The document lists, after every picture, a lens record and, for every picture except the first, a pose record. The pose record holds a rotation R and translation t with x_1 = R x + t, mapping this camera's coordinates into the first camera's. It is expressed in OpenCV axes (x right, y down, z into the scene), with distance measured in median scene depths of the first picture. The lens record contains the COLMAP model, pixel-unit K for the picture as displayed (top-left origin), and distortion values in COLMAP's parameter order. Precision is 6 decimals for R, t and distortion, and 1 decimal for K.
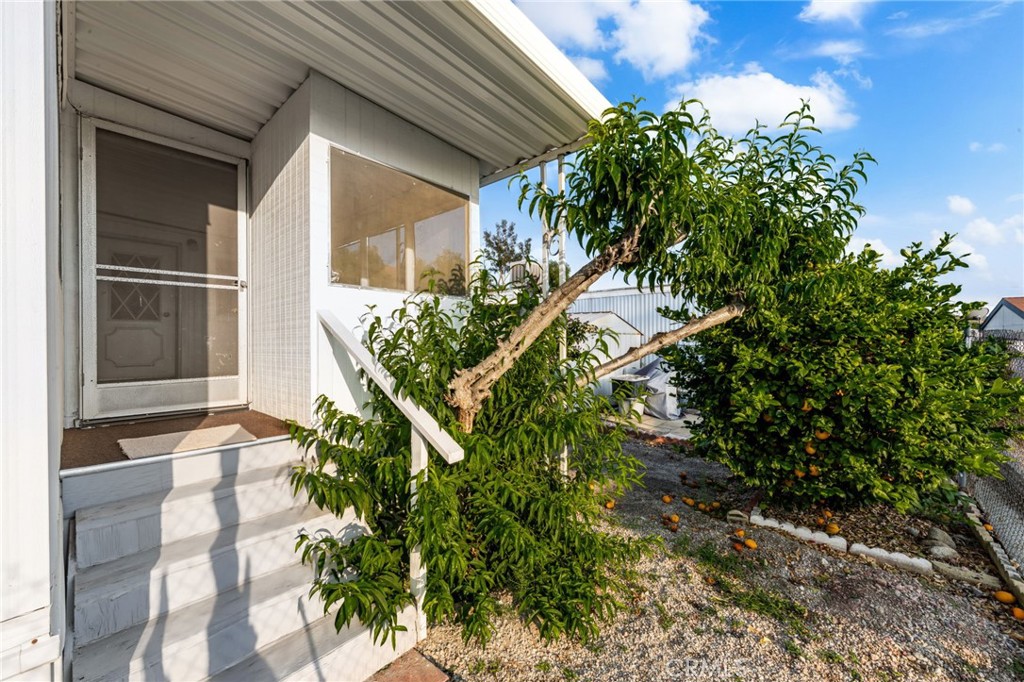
lens RADIAL K [[397.5, 0, 512.0], [0, 397.5, 341.0], [0, 0, 1]] dist [0.000547, 0.000036]
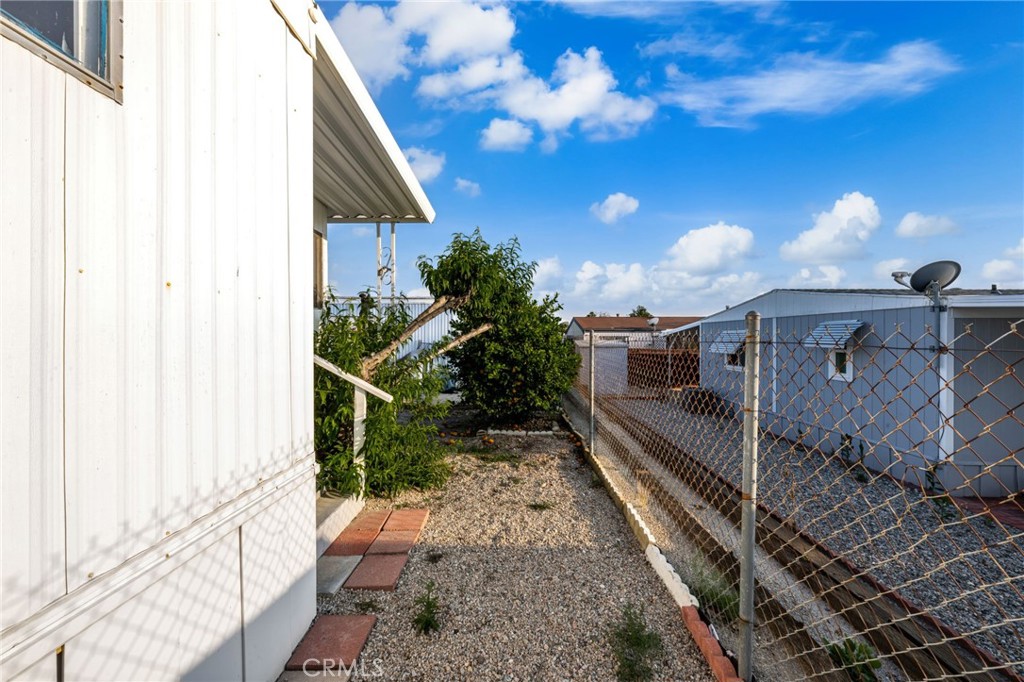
lens RADIAL K [[397.5, 0, 512.0], [0, 397.5, 341.0], [0, 0, 1]] dist [0.000547, 0.000036]
pose [[0.743404, -0.002040, 0.668839, -0.728950], [-0.003067, 0.999974, 0.006458, -0.008917], [-0.668836, -0.006852, 0.743379, -0.614198]]
